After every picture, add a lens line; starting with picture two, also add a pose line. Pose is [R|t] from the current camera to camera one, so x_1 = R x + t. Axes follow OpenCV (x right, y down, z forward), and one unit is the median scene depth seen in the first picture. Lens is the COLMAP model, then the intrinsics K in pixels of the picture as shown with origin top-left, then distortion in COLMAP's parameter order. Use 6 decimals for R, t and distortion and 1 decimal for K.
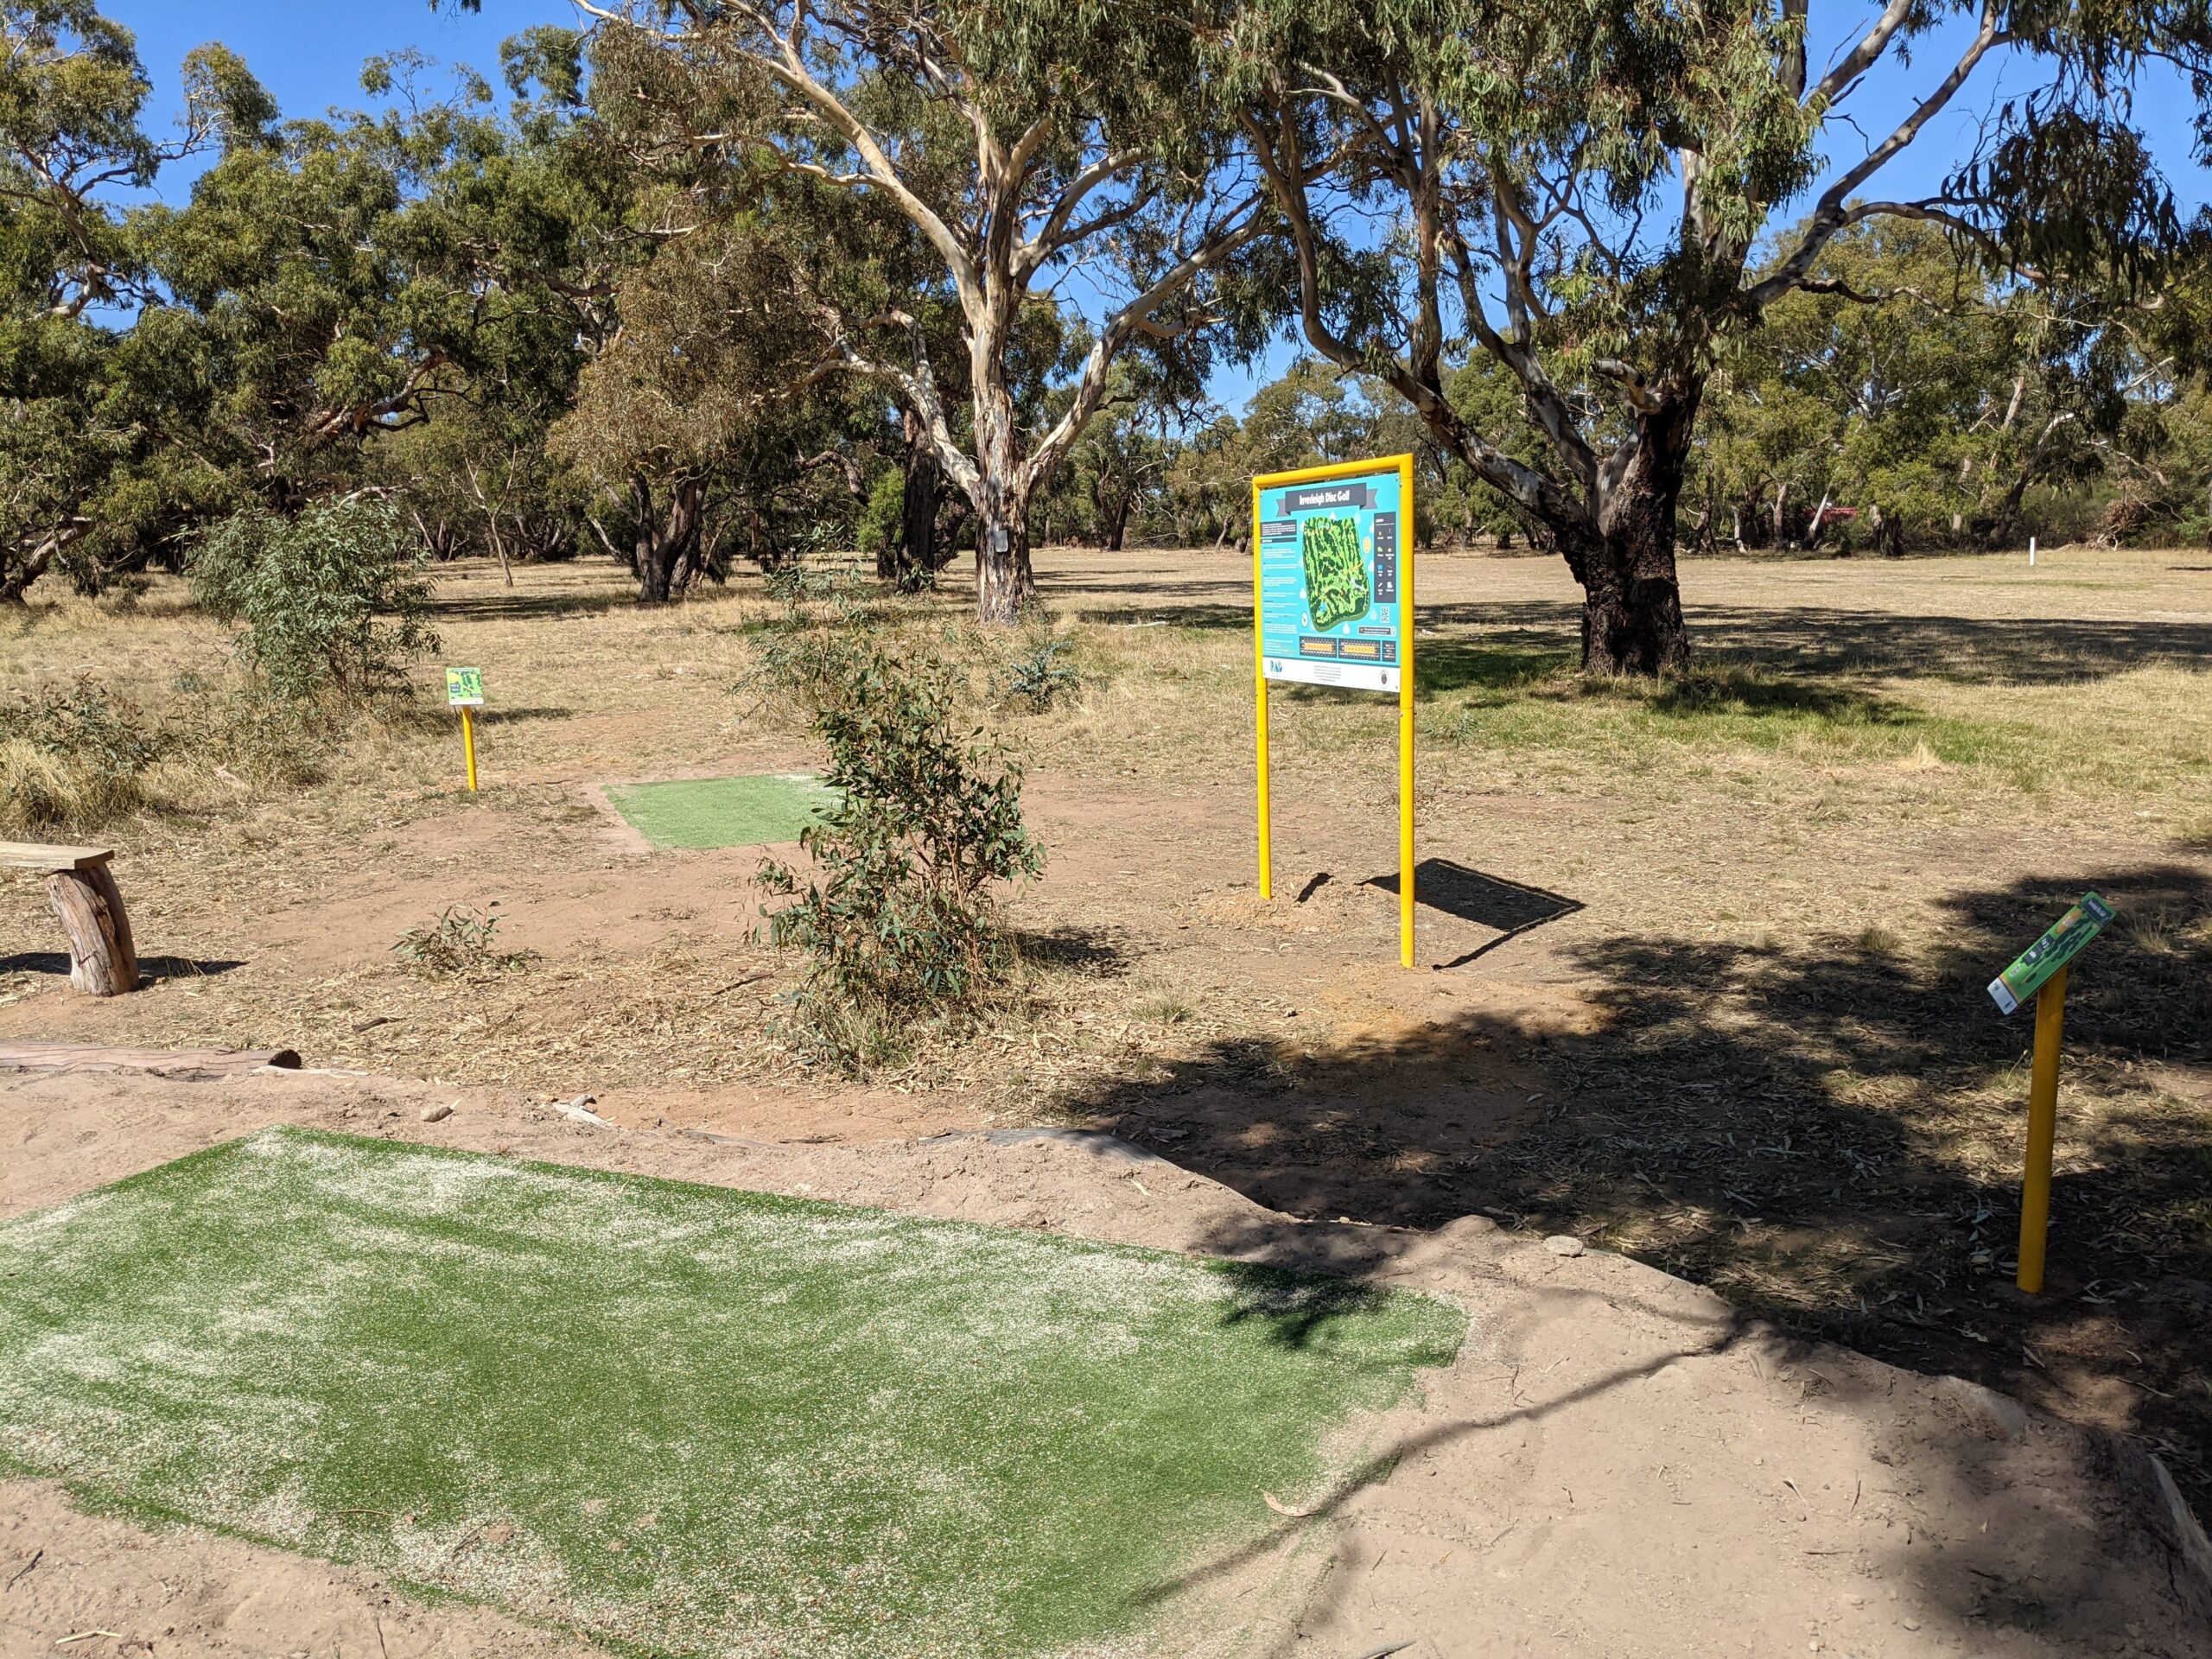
lens RADIAL K [[1736.8, 0, 1104.9], [0, 1736.8, 830.8], [0, 0, 1]] dist [0.031879, -0.062970]
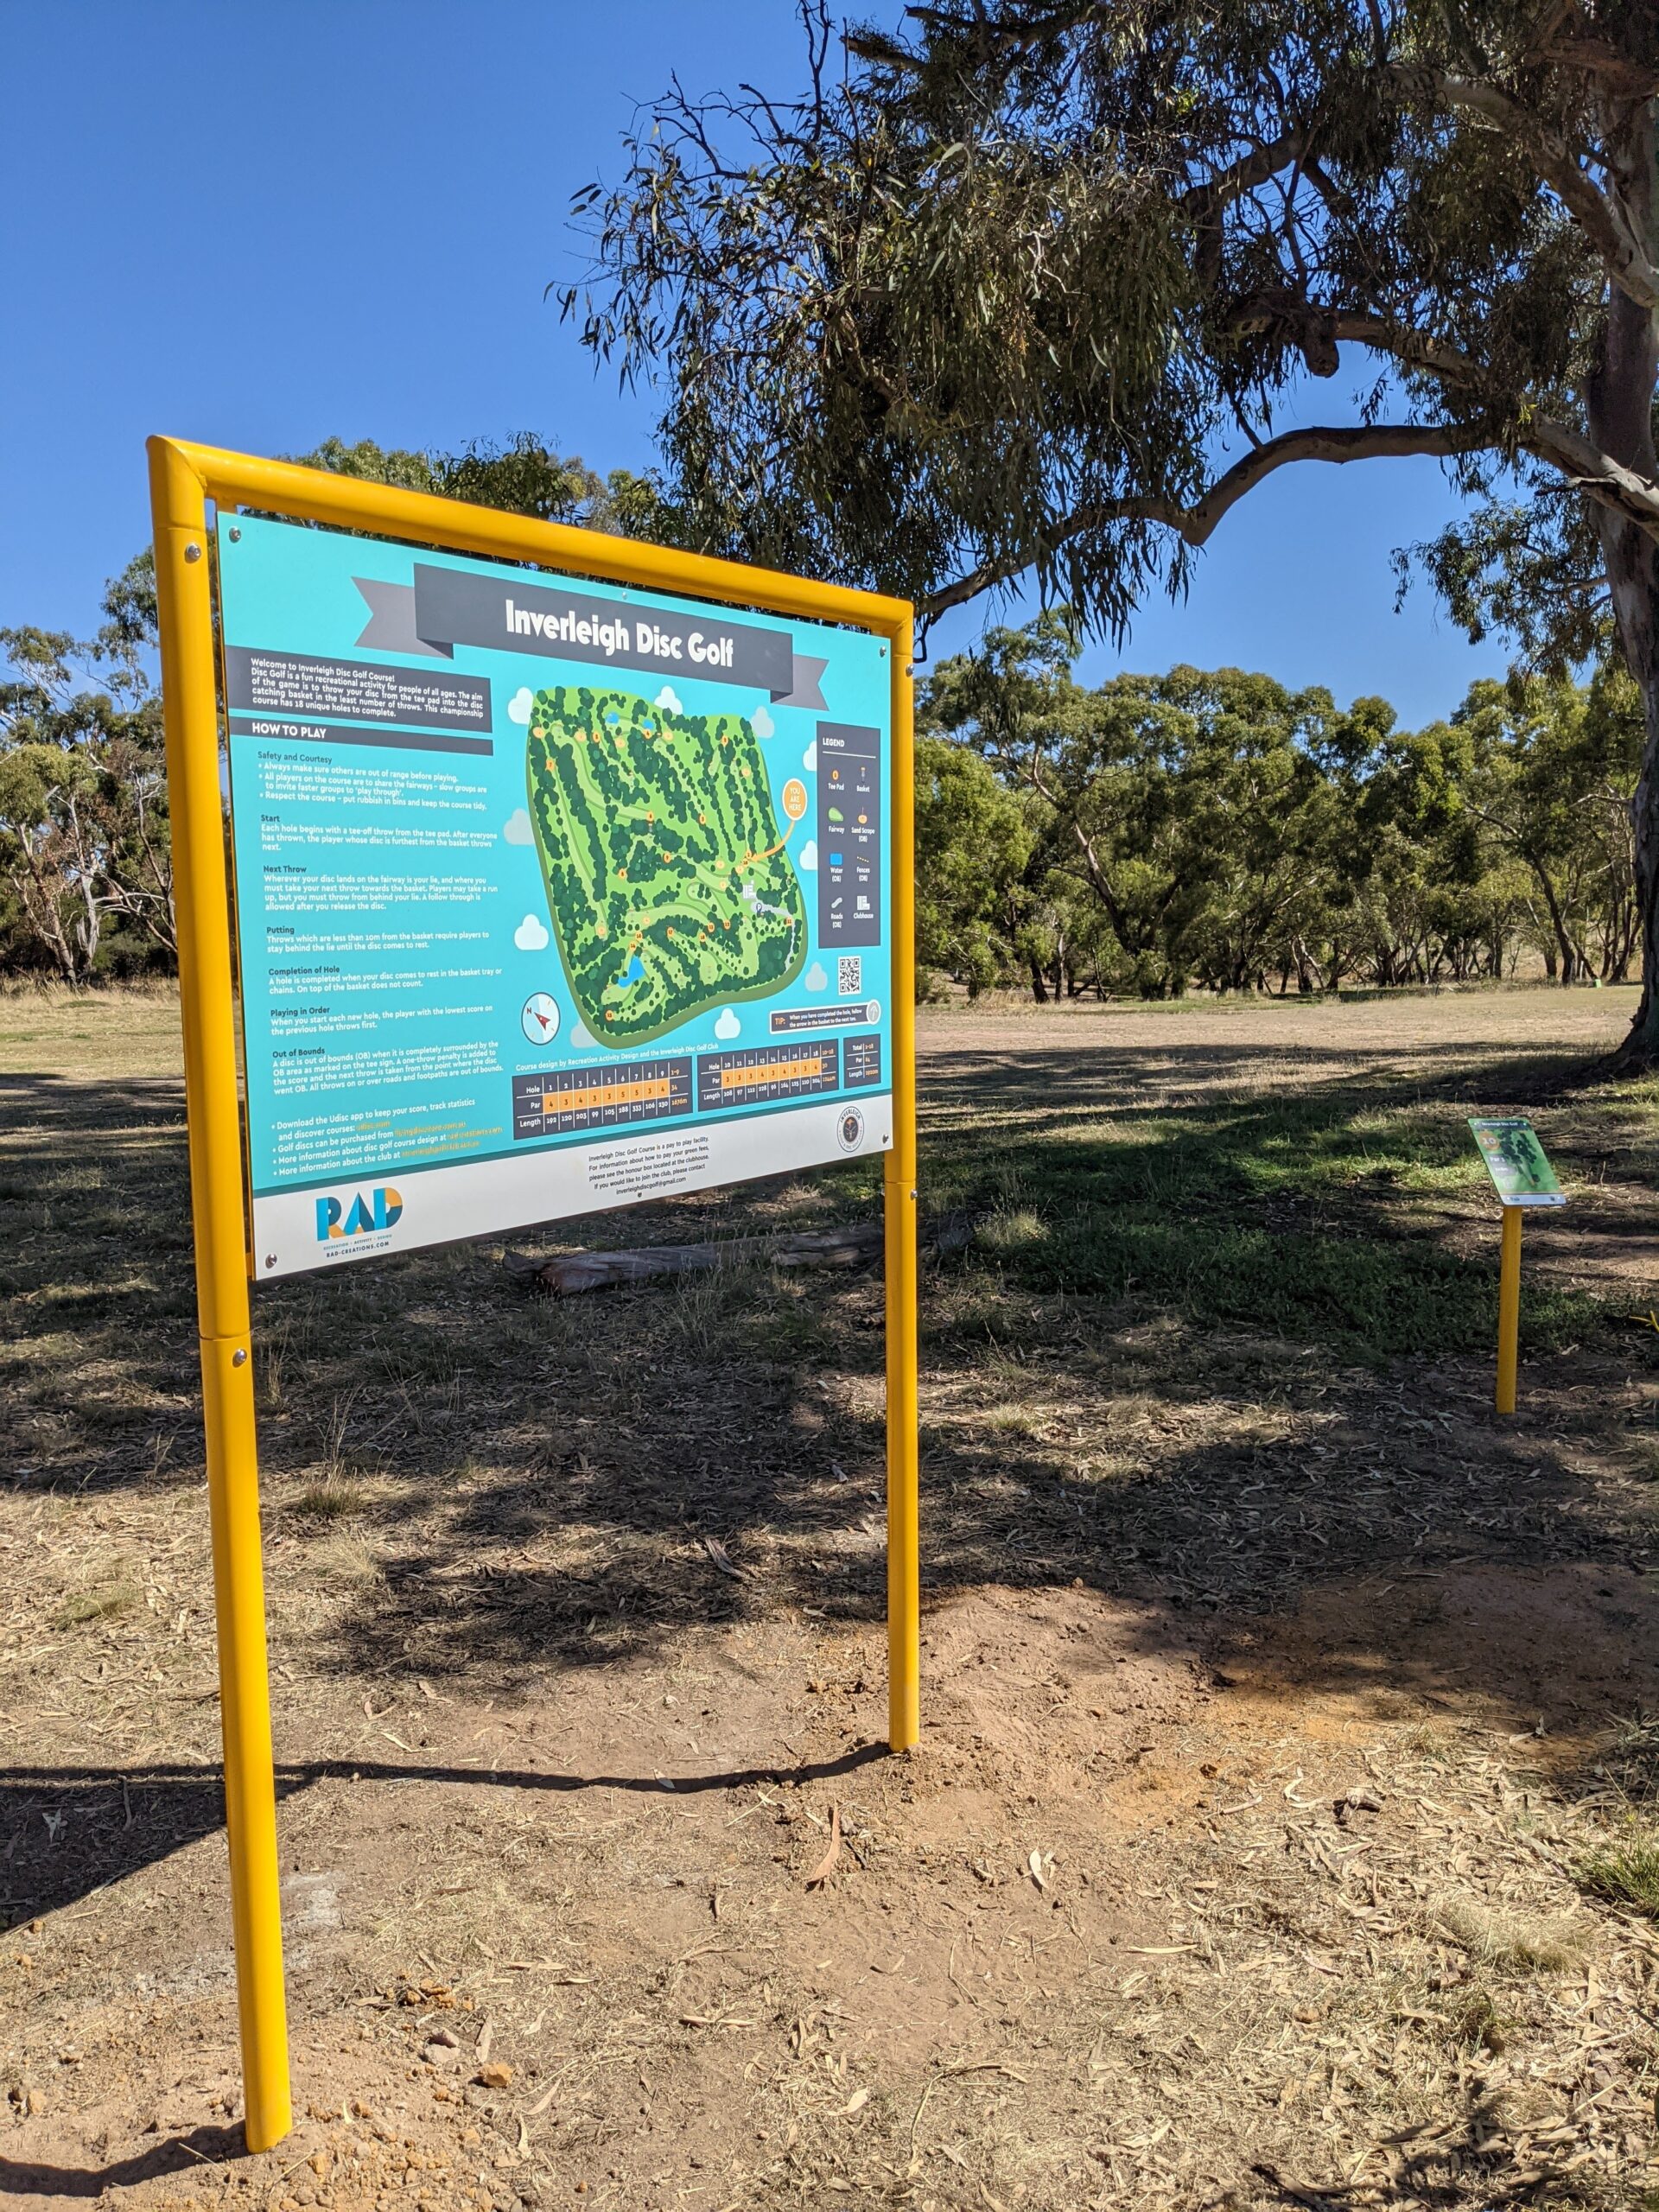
lens RADIAL K [[1736.8, 0, 827.1], [0, 1736.8, 1109.2], [0, 0, 1]] dist [0.031879, -0.062970]
pose [[-0.532781, -0.068059, 0.843512, -0.176899], [0.149238, 0.973582, 0.172816, -0.158526], [-0.832990, 0.217957, -0.508550, 1.171040]]
